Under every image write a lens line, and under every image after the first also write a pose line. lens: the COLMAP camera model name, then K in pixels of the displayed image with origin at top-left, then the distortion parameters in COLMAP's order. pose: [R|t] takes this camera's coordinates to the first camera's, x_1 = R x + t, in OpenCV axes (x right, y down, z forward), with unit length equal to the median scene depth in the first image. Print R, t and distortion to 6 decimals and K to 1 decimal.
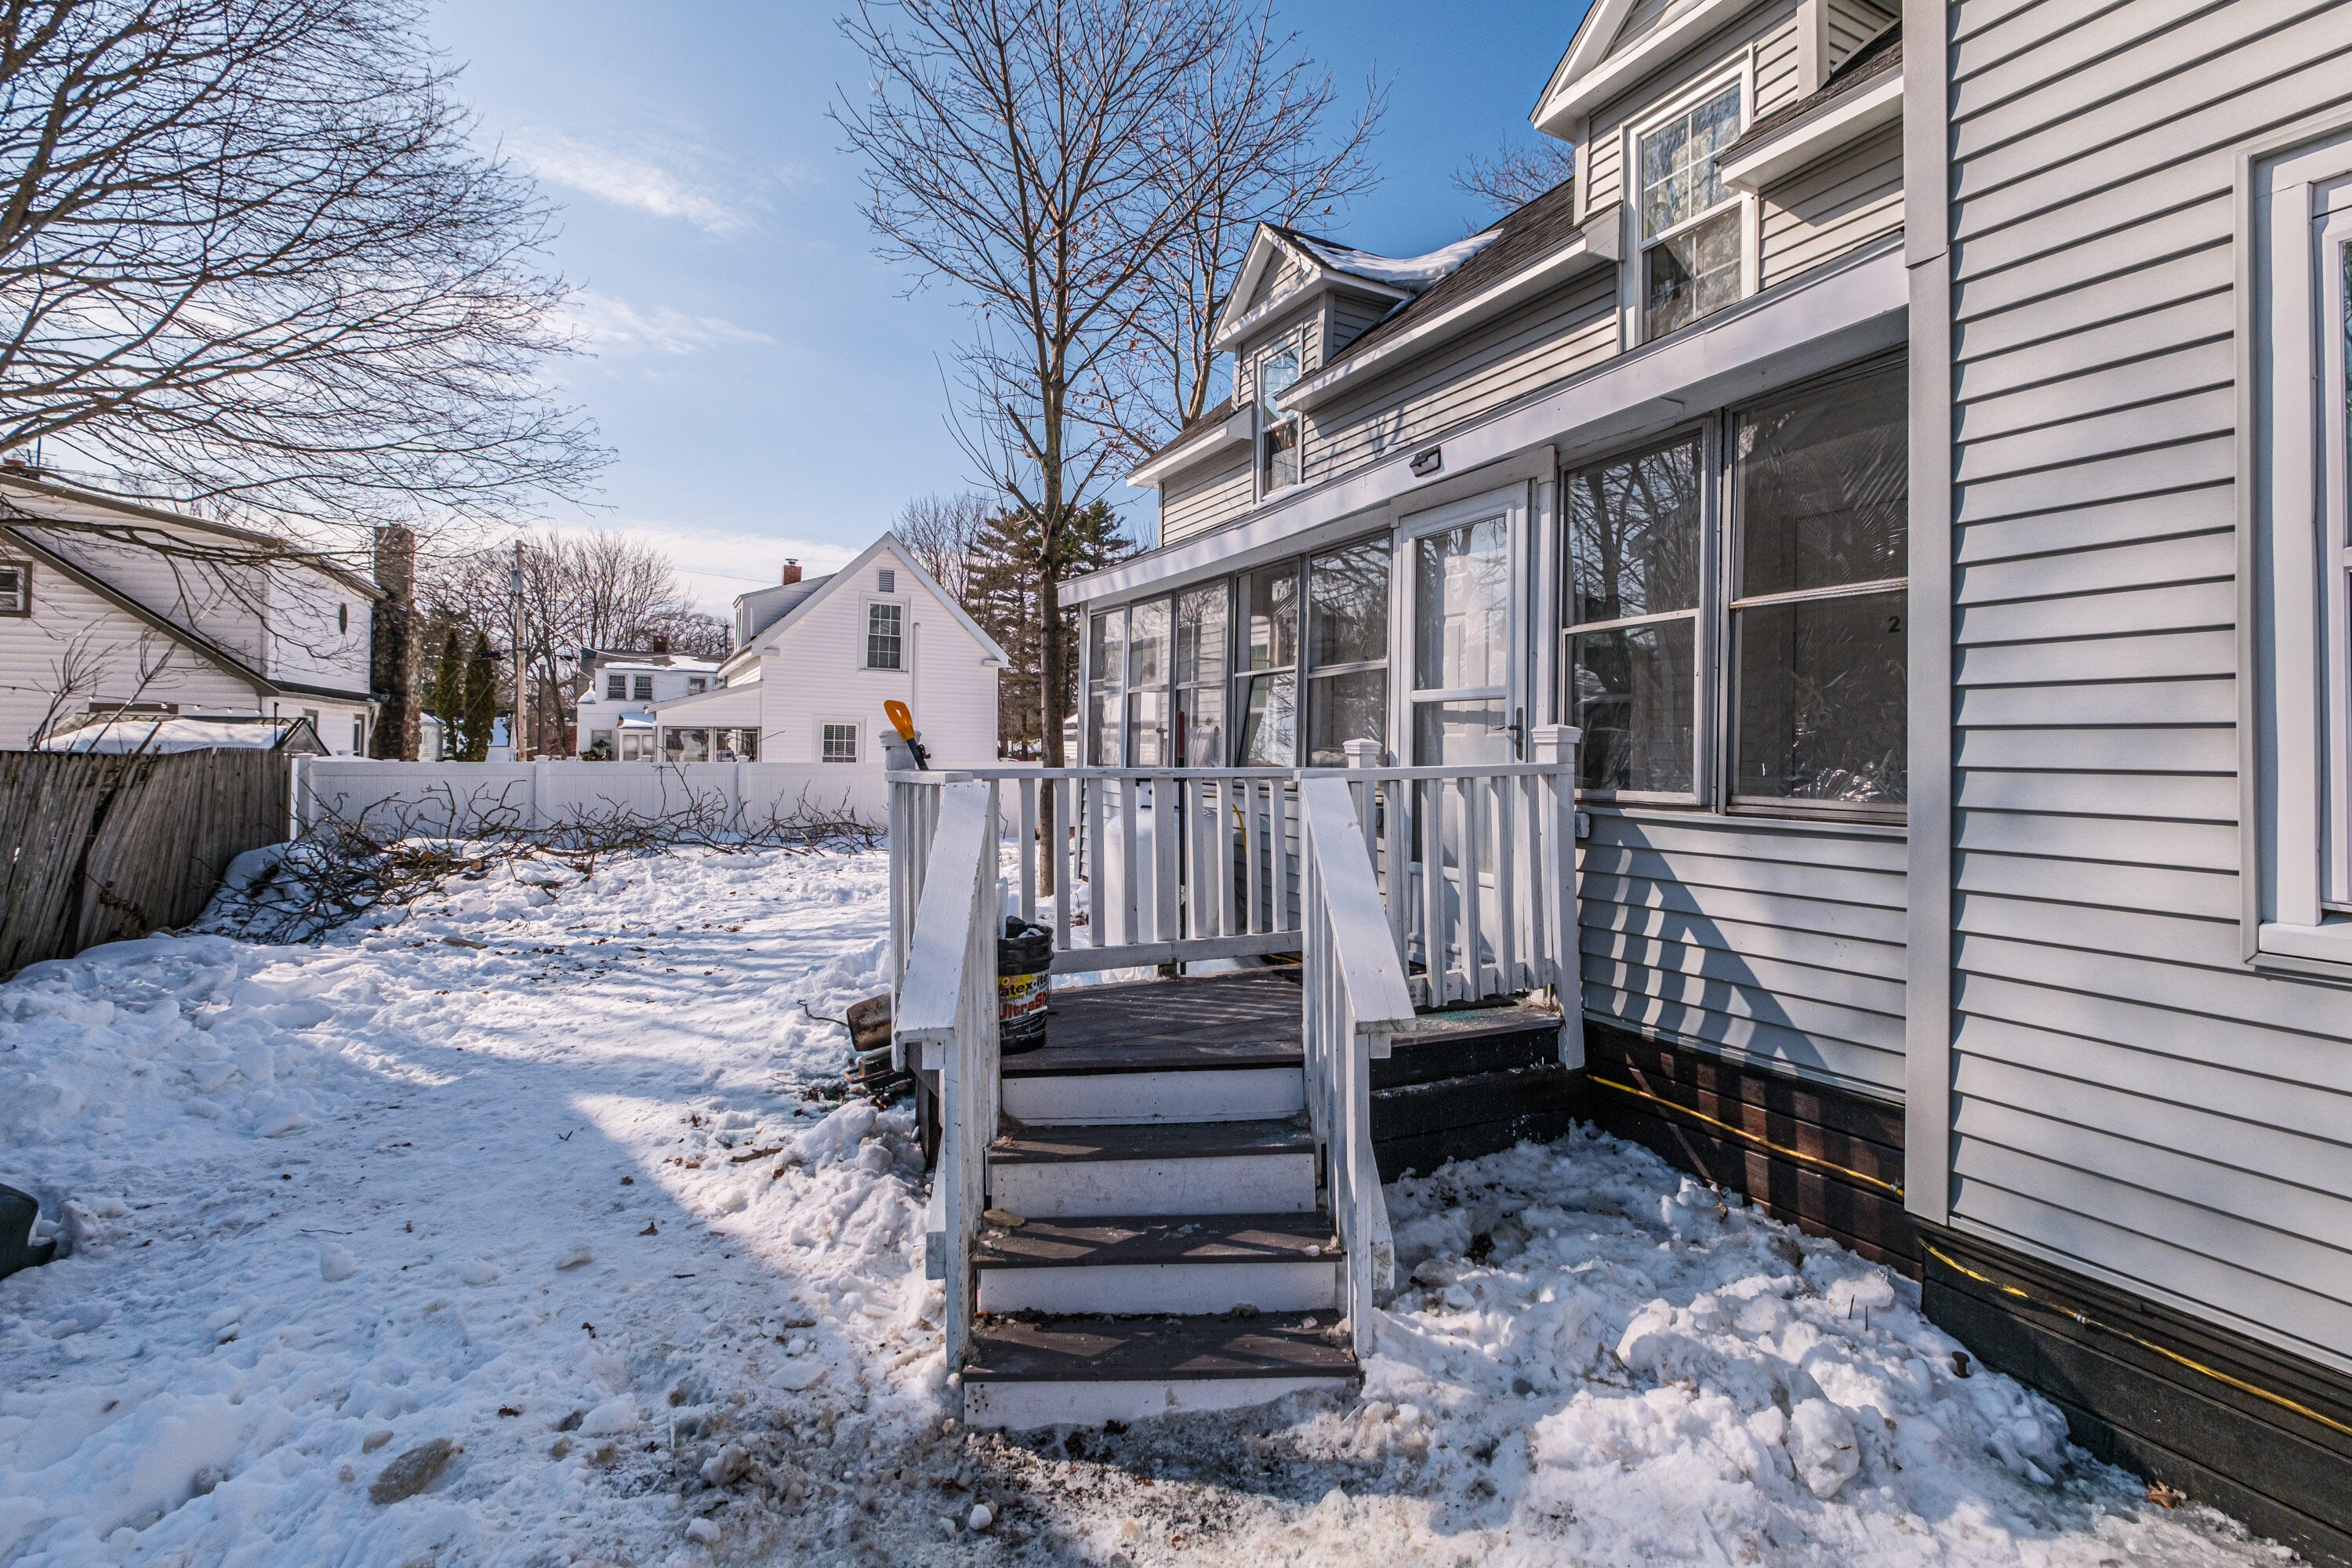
lens RADIAL K [[1024.4, 0, 1186.2], [0, 1024.4, 712.1], [0, 0, 1]] dist [0.001388, -0.000202]
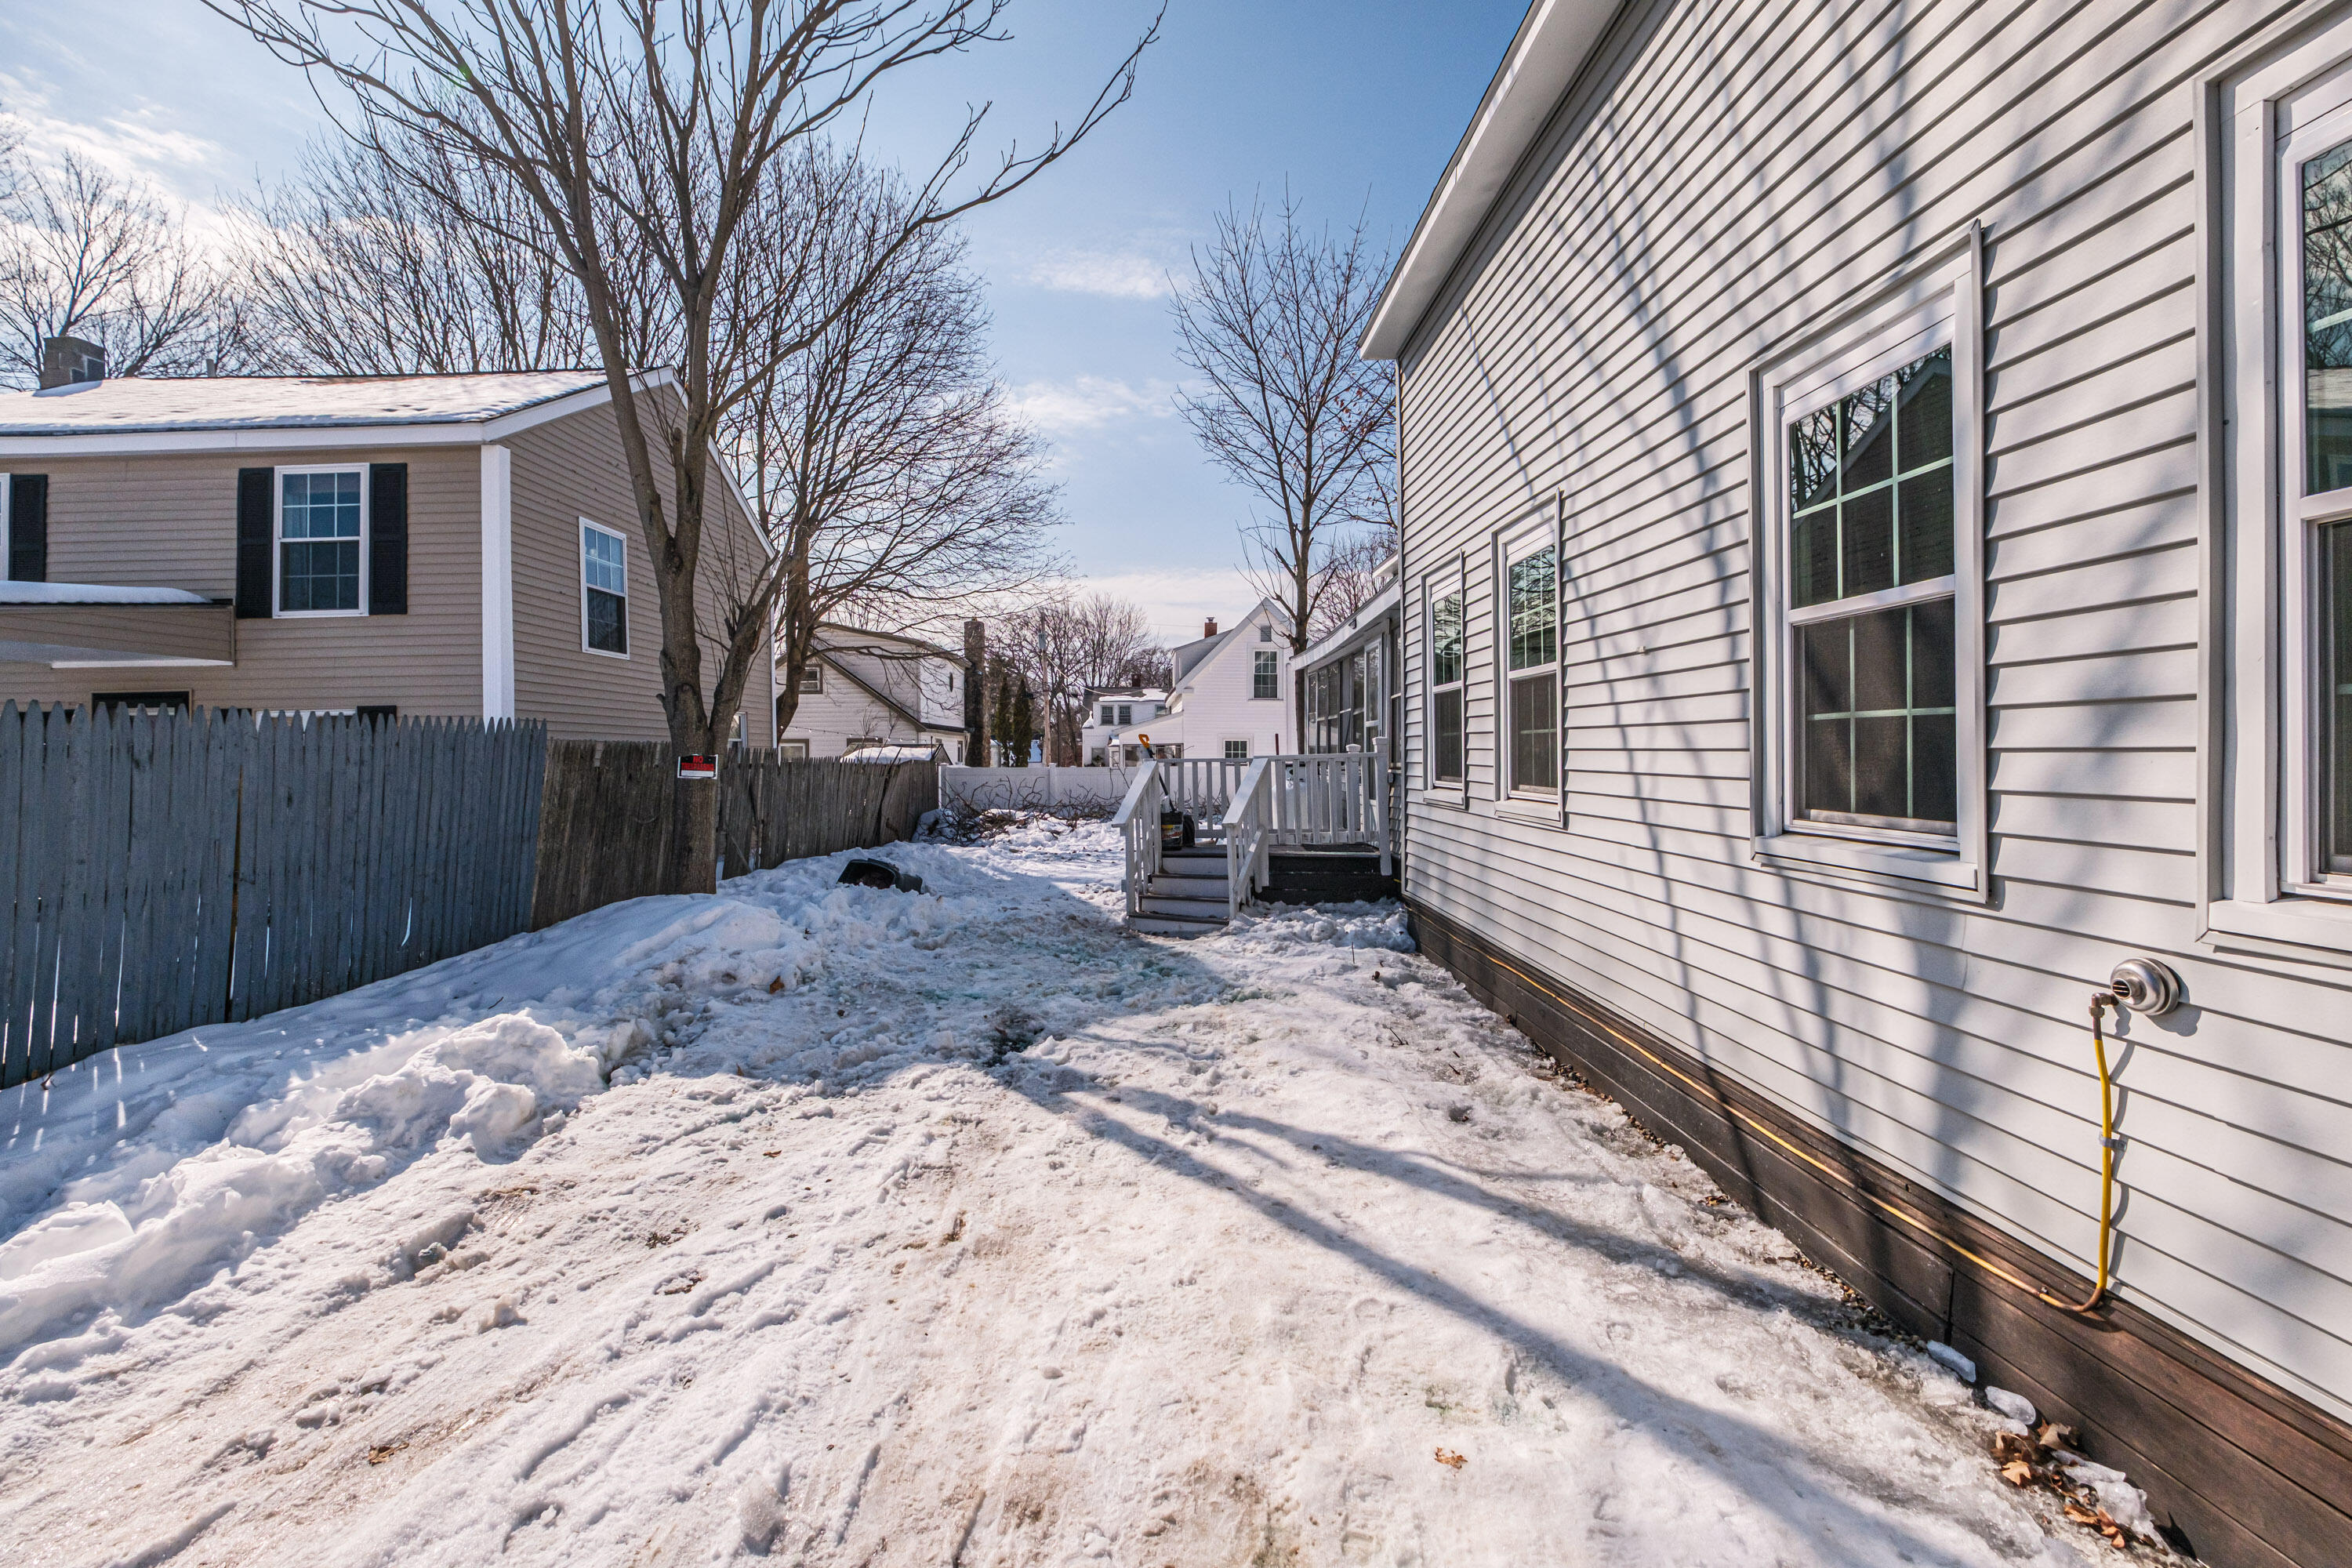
lens RADIAL K [[1014.1, 0, 1123.7], [0, 1014.1, 750.9], [0, 0, 1]] dist [-0.000589, -0.000107]
pose [[0.874639, -0.017748, -0.484450, 0.215483], [0.030642, 0.999355, 0.018710, -0.004219], [0.483806, -0.031209, 0.874619, -0.306598]]
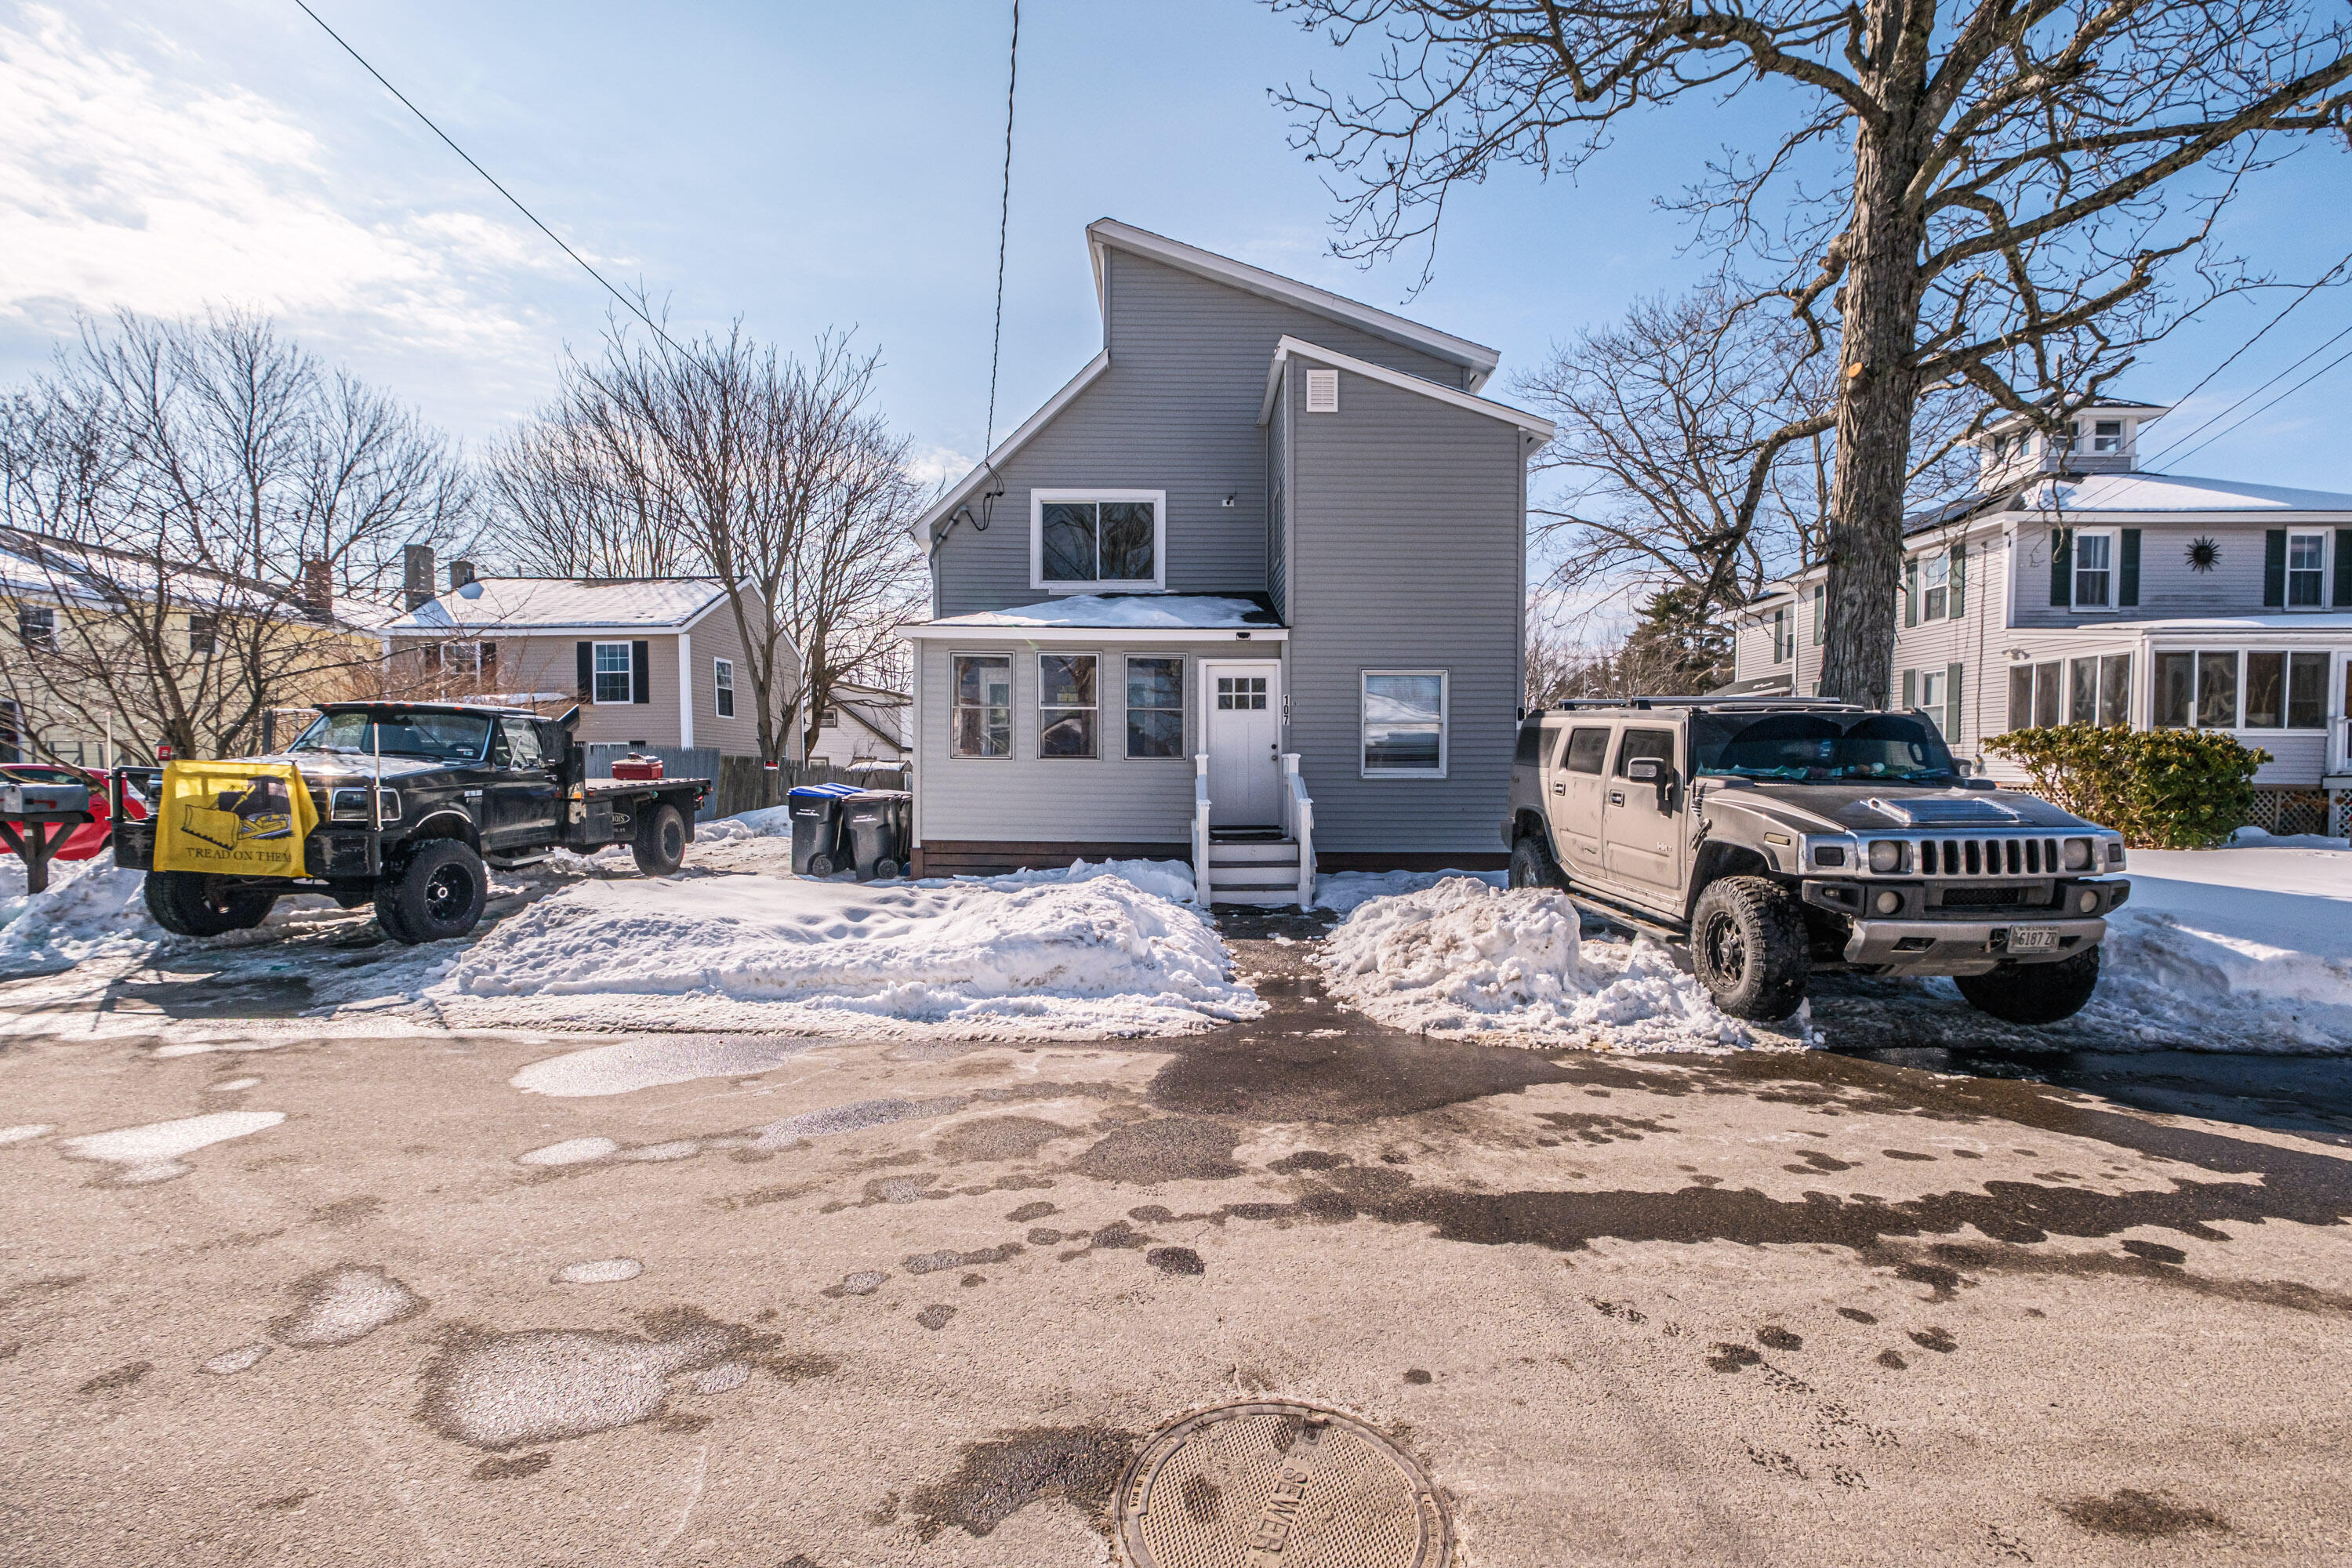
lens RADIAL K [[1048.0, 0, 1182.3], [0, 1048.0, 813.0], [0, 0, 1]] dist [-0.000597, -0.000436]
pose [[0.880743, 0.006195, -0.473554, 0.900908], [0.022851, 0.998194, 0.055559, 0.004067], [0.473043, -0.059754, 0.879011, -0.920038]]
